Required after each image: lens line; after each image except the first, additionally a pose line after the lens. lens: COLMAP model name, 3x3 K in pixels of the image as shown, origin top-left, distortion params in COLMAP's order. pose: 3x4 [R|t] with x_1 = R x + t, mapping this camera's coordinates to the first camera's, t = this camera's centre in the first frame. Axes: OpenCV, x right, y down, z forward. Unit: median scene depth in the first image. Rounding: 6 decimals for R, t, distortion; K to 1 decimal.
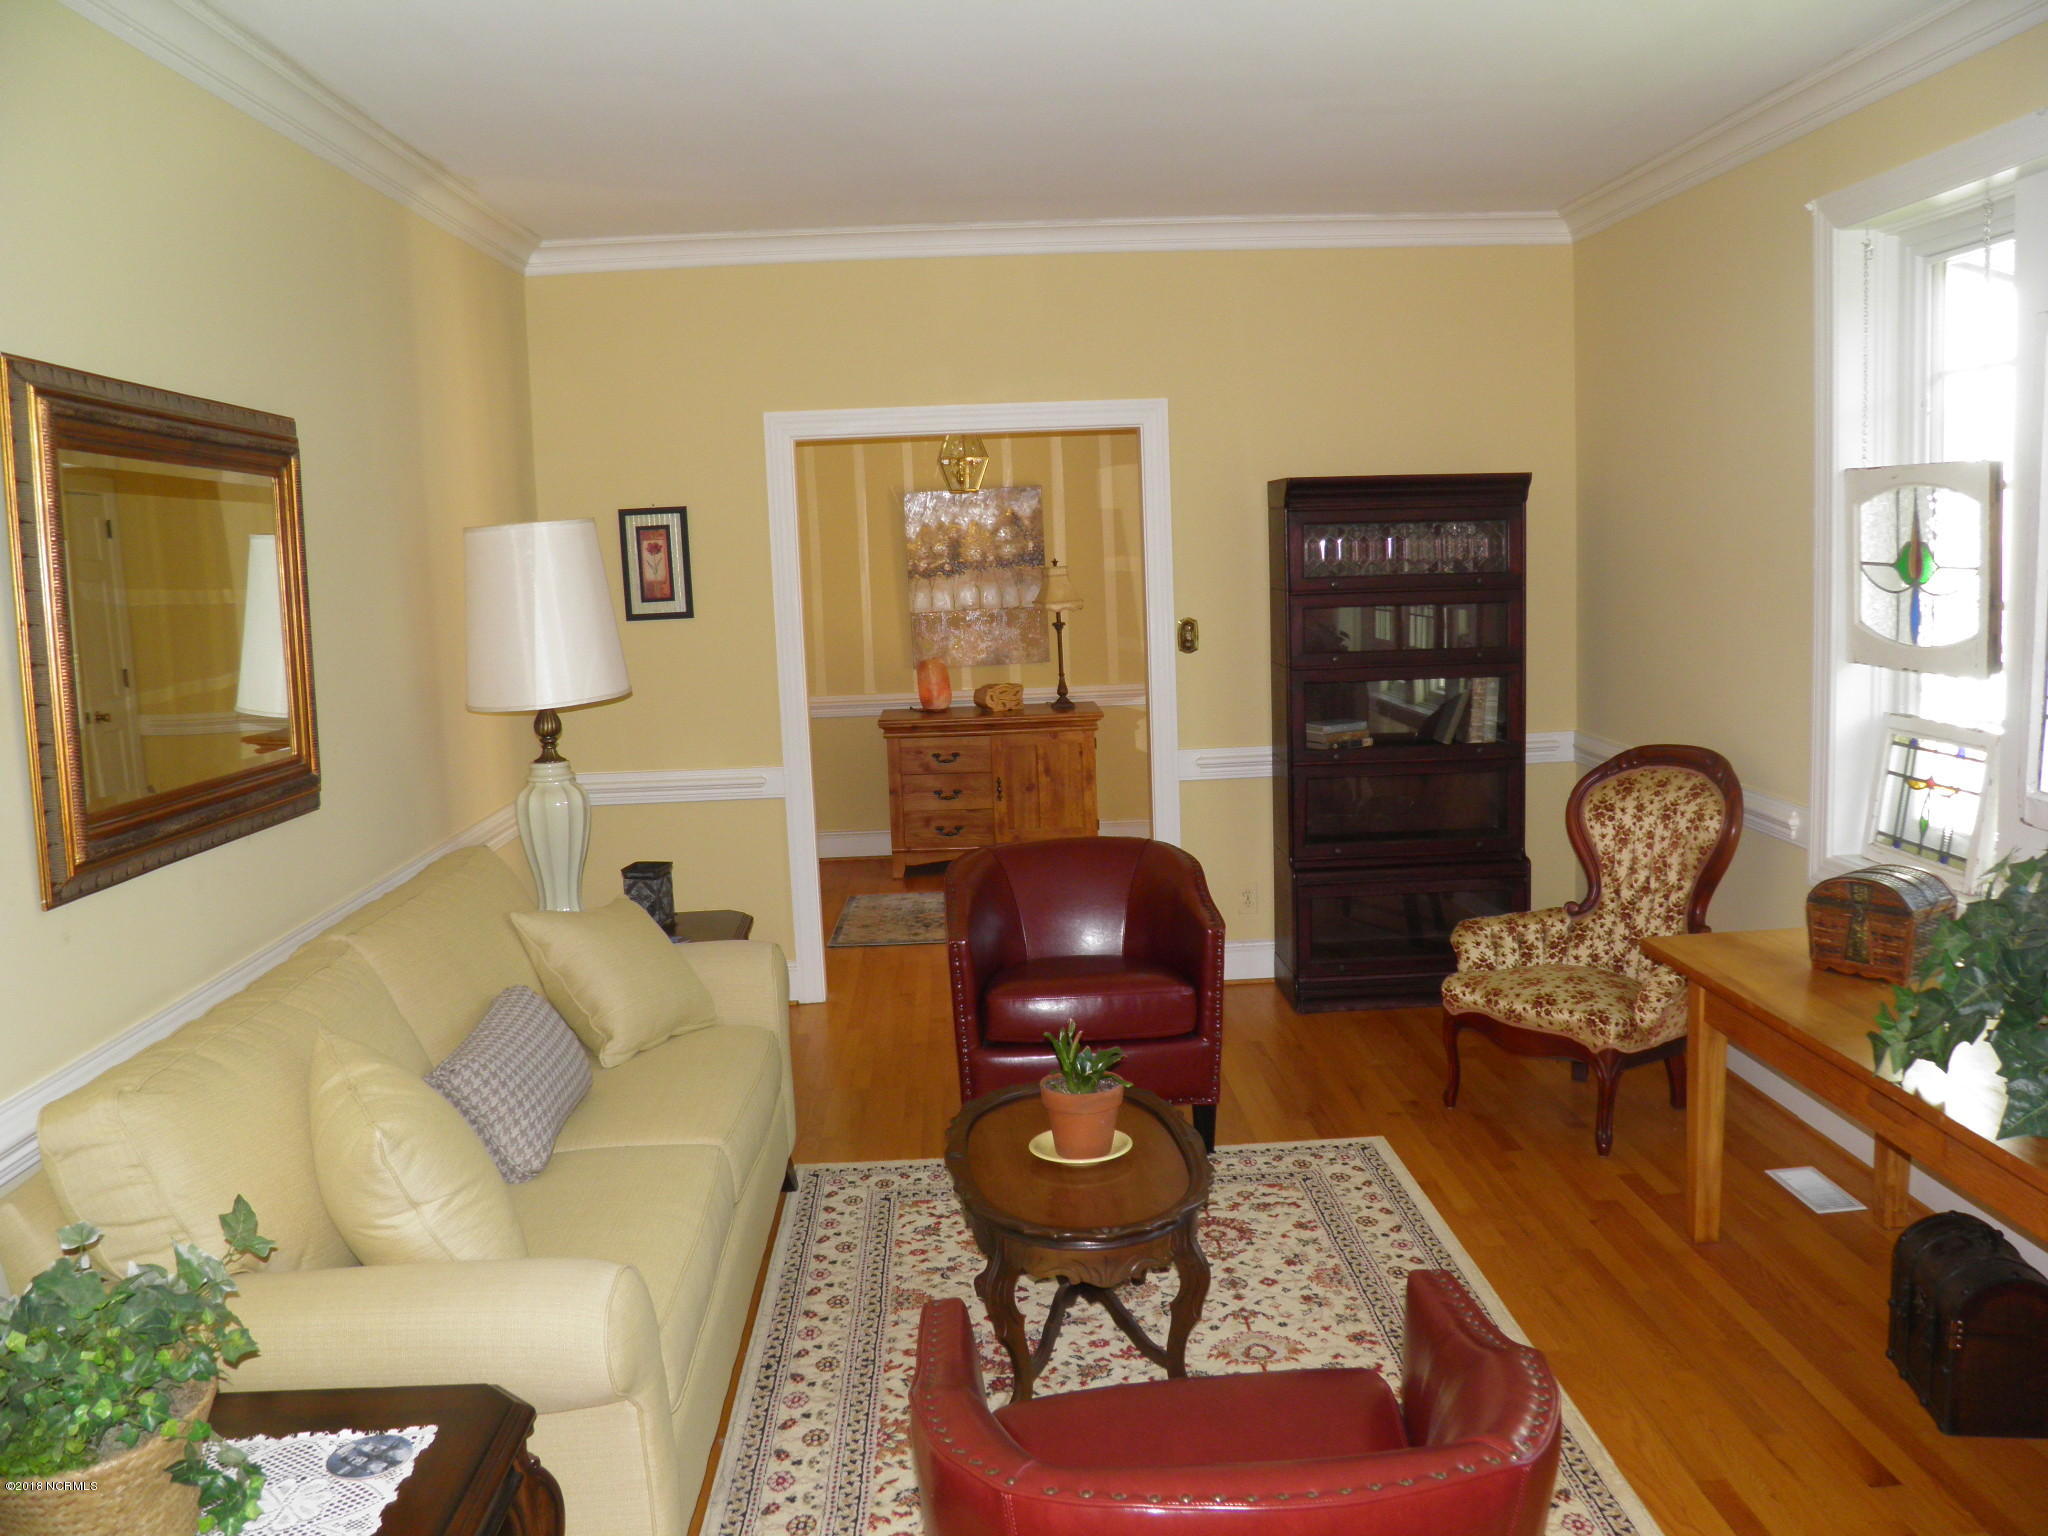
lens RADIAL K [[1712.2, 0, 1044.2], [0, 1712.2, 767.5], [0, 0, 1]] dist [-0.119540, 0.086631]
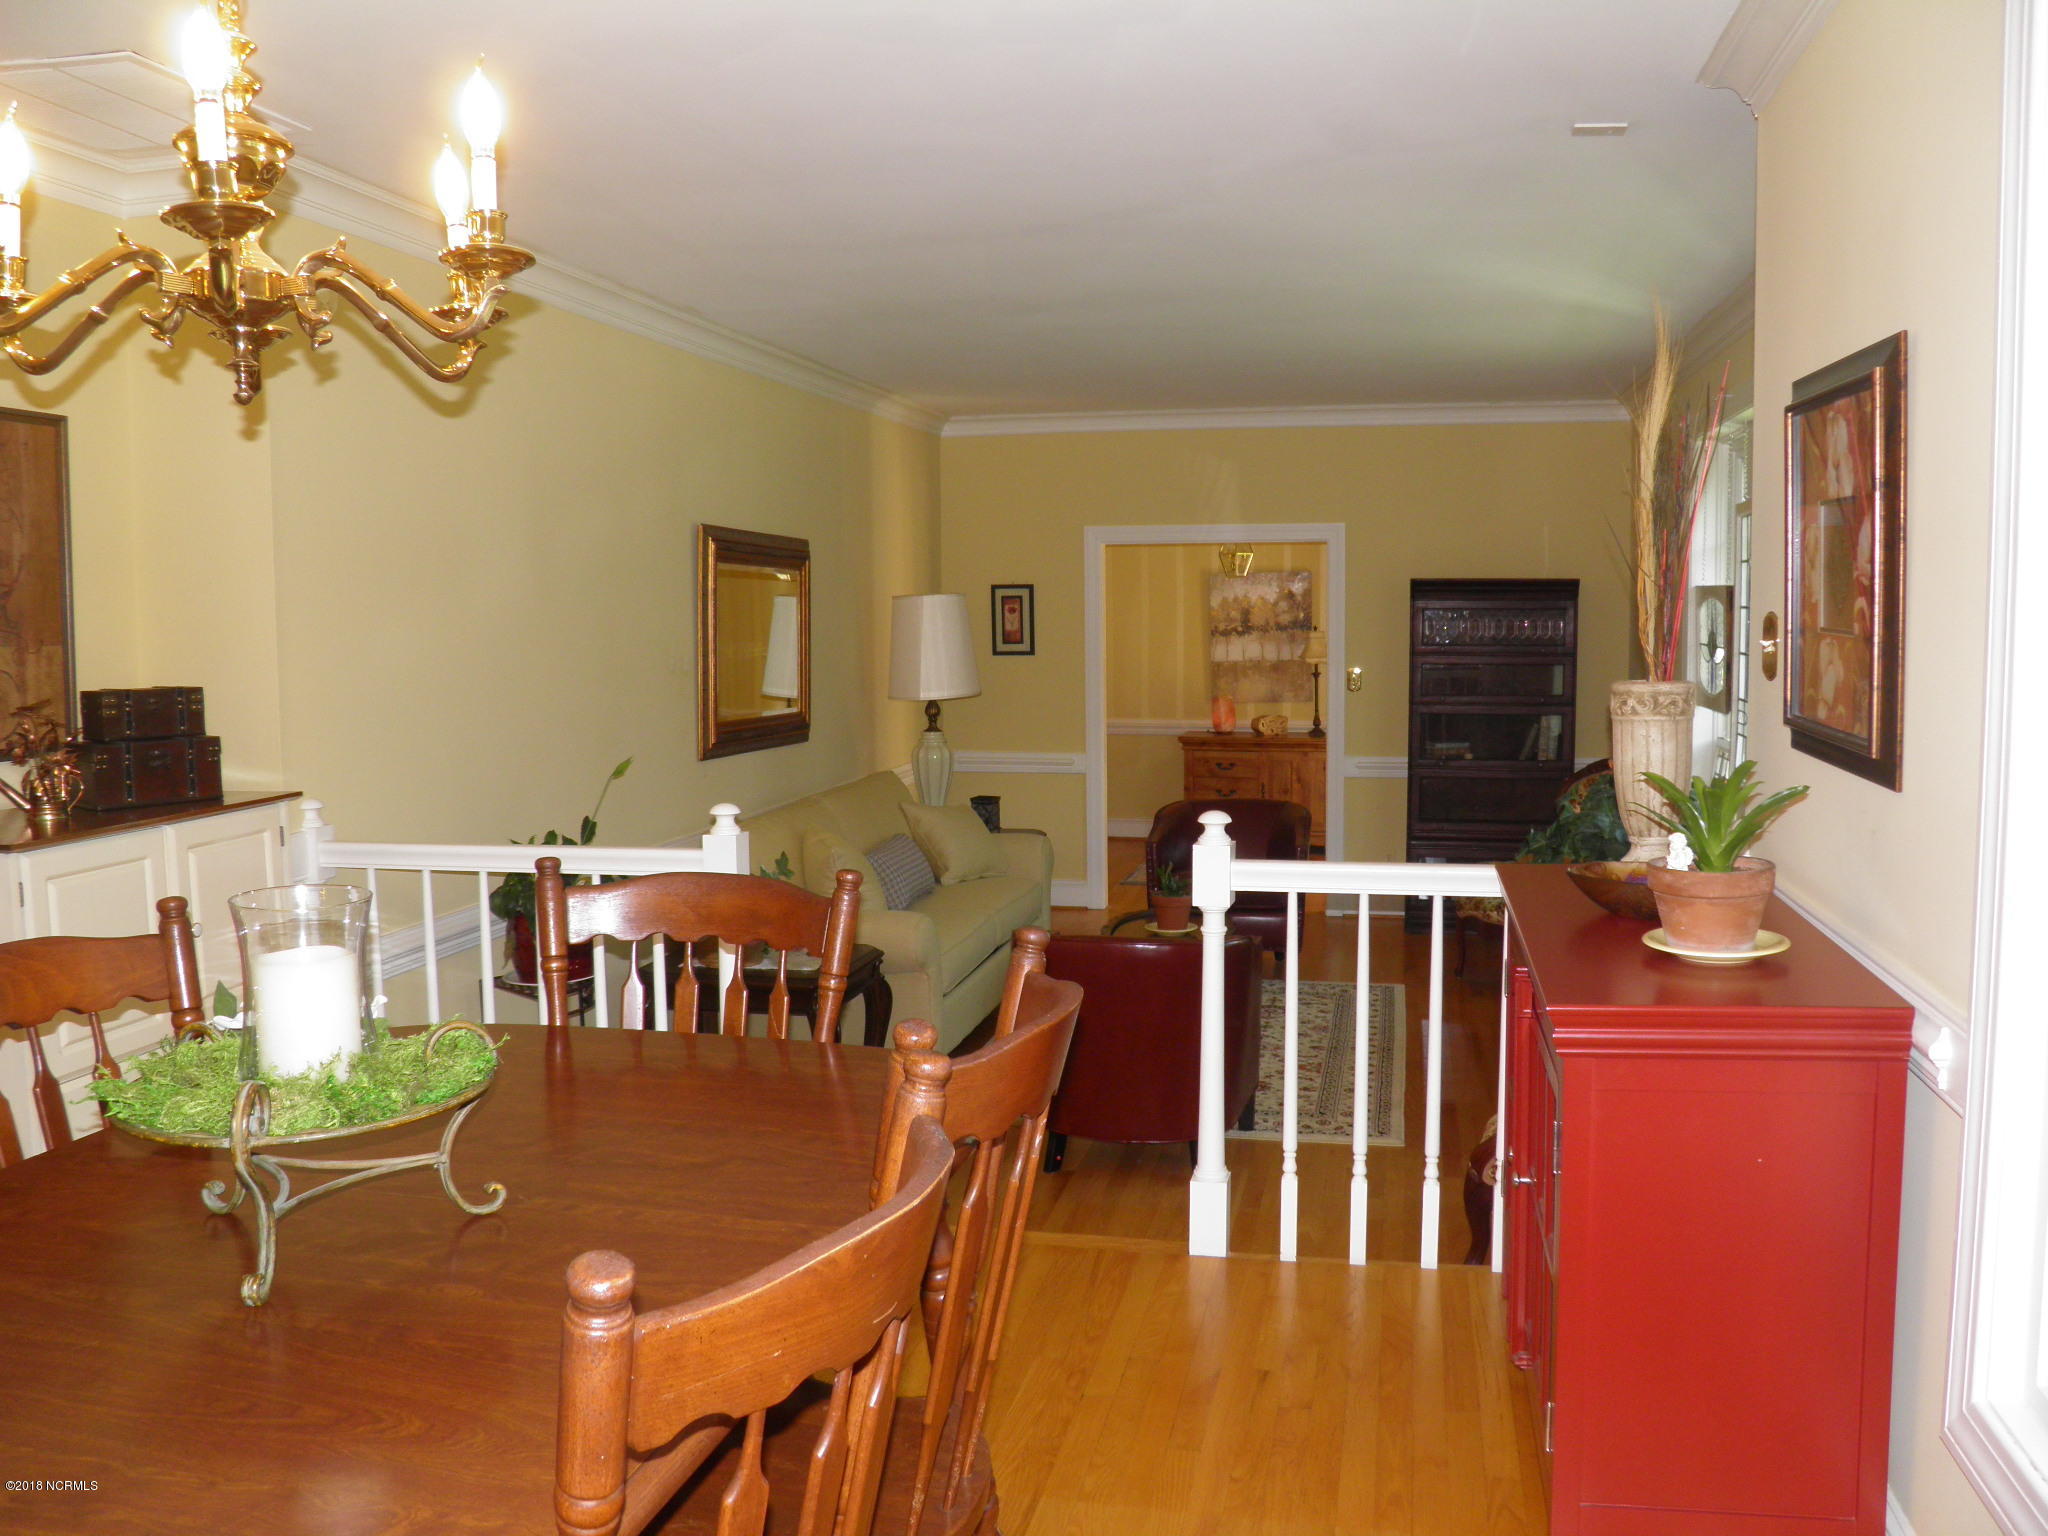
lens RADIAL K [[1712.2, 0, 1019.7], [0, 1712.2, 763.0], [0, 0, 1]] dist [-0.119540, 0.086631]
pose [[0.963686, 0.053128, -0.261700, 0.143502], [-0.062440, 0.997673, -0.027389, 0.040020], [0.259636, 0.042735, 0.964761, -0.376323]]
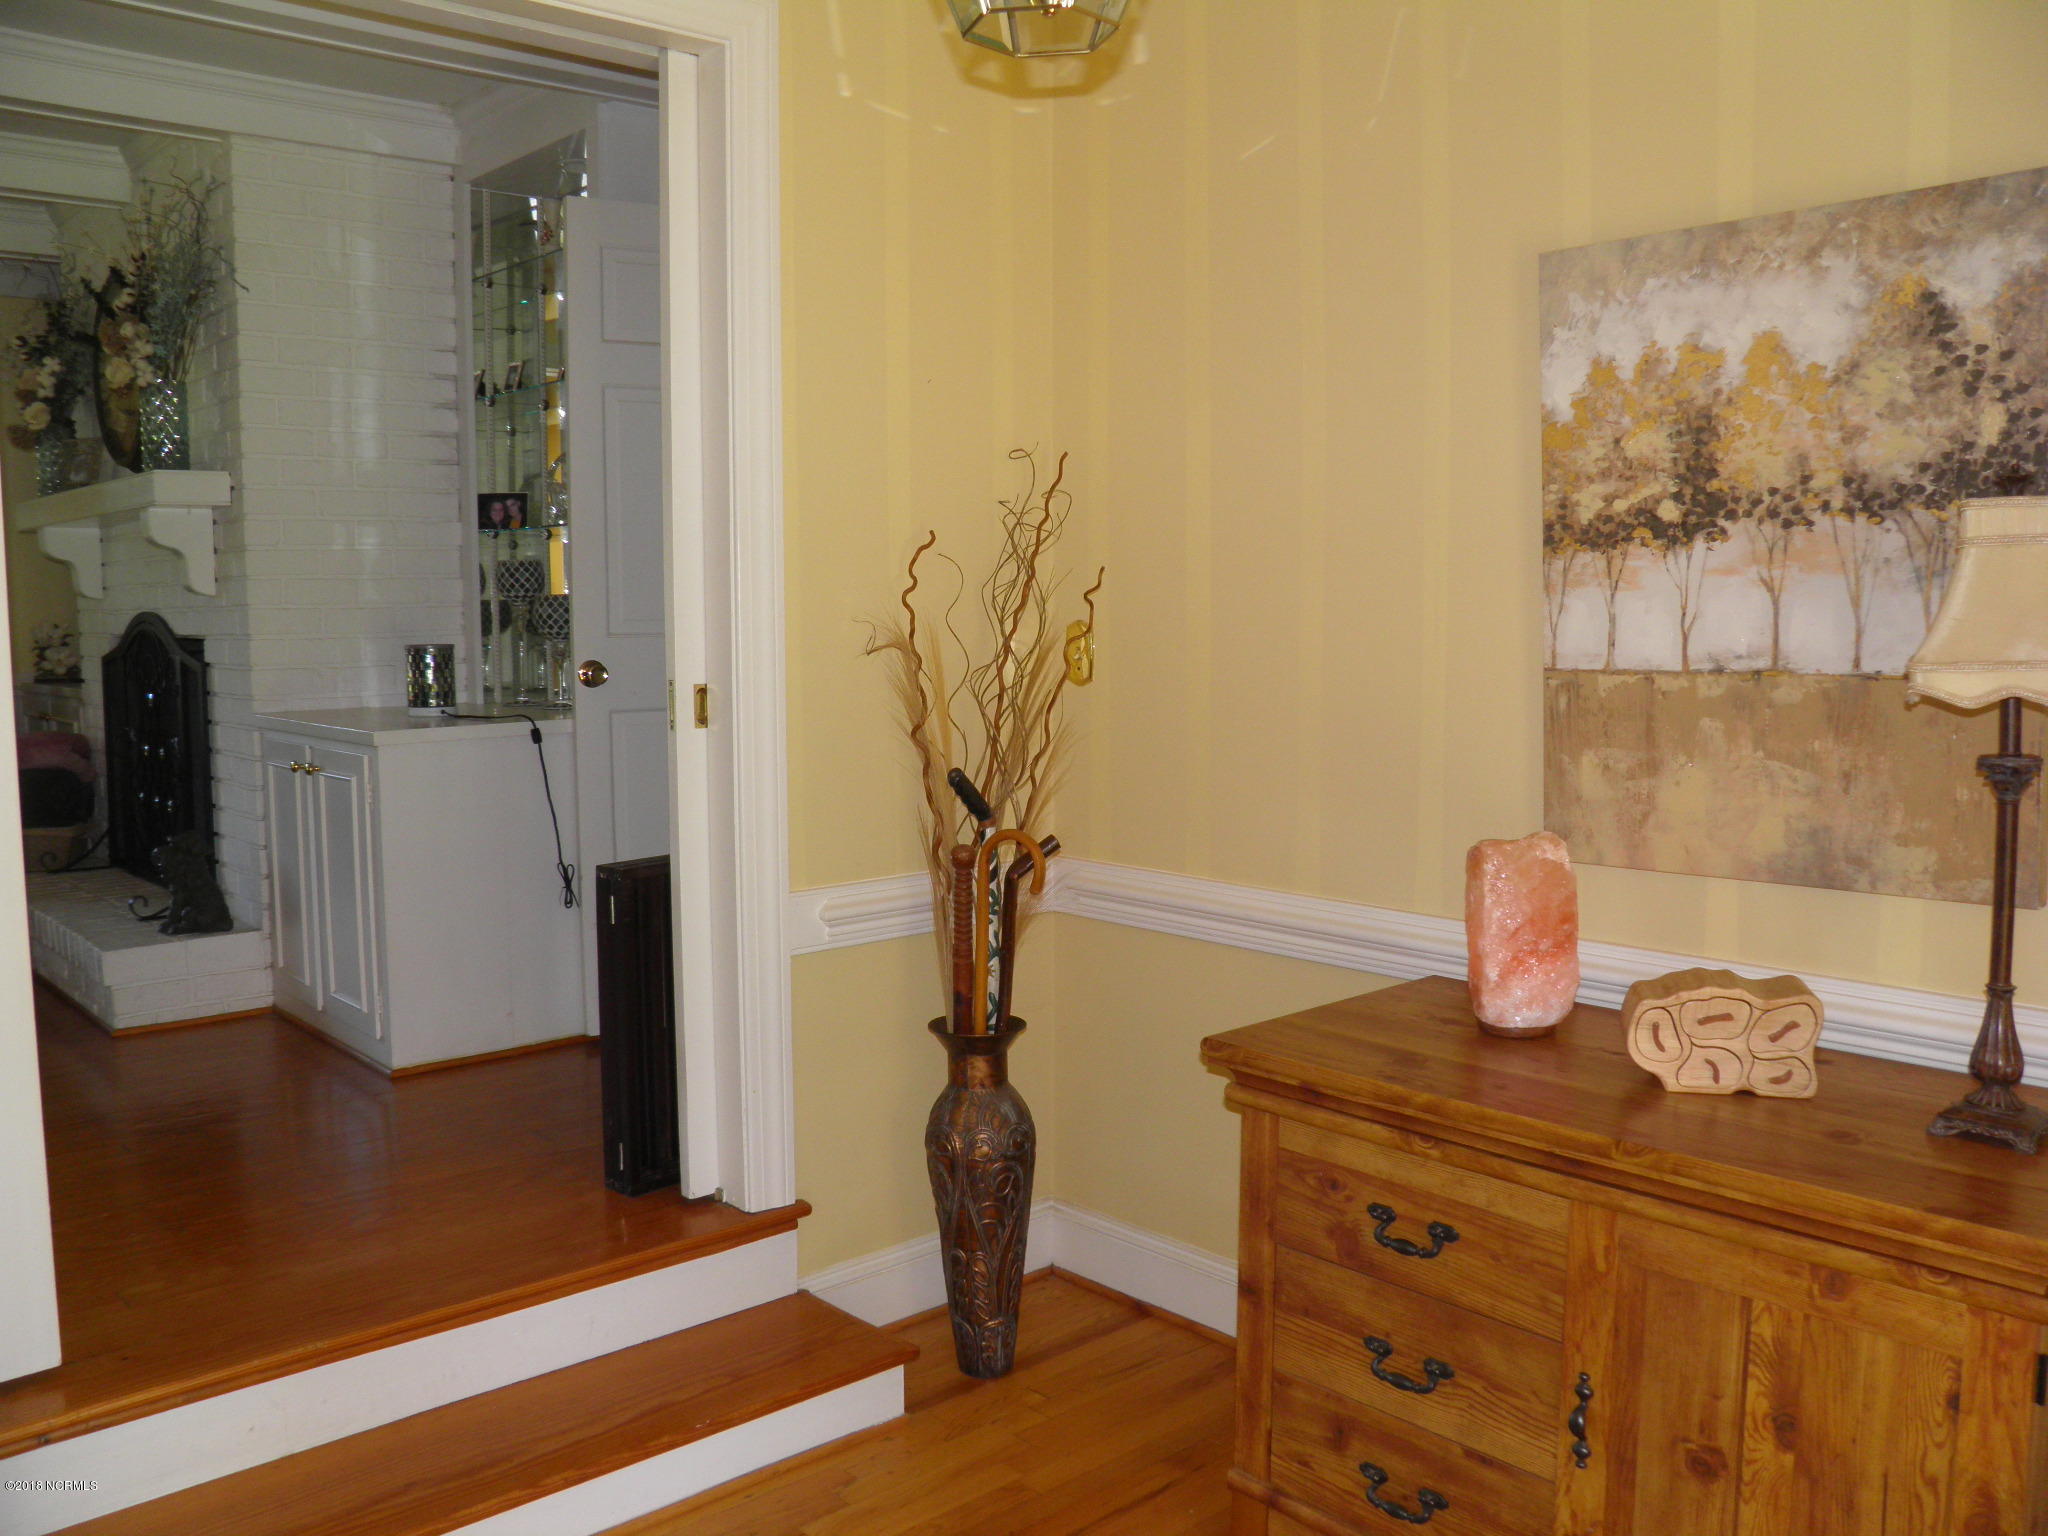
lens RADIAL K [[1712.2, 0, 1038.0], [0, 1712.2, 756.8], [0, 0, 1]] dist [-0.119540, 0.086631]
pose [[0.635804, 0.106790, -0.764427, 0.094819], [-0.117187, 0.992257, 0.041149, -0.081034], [0.762903, 0.063418, 0.643395, 0.787328]]
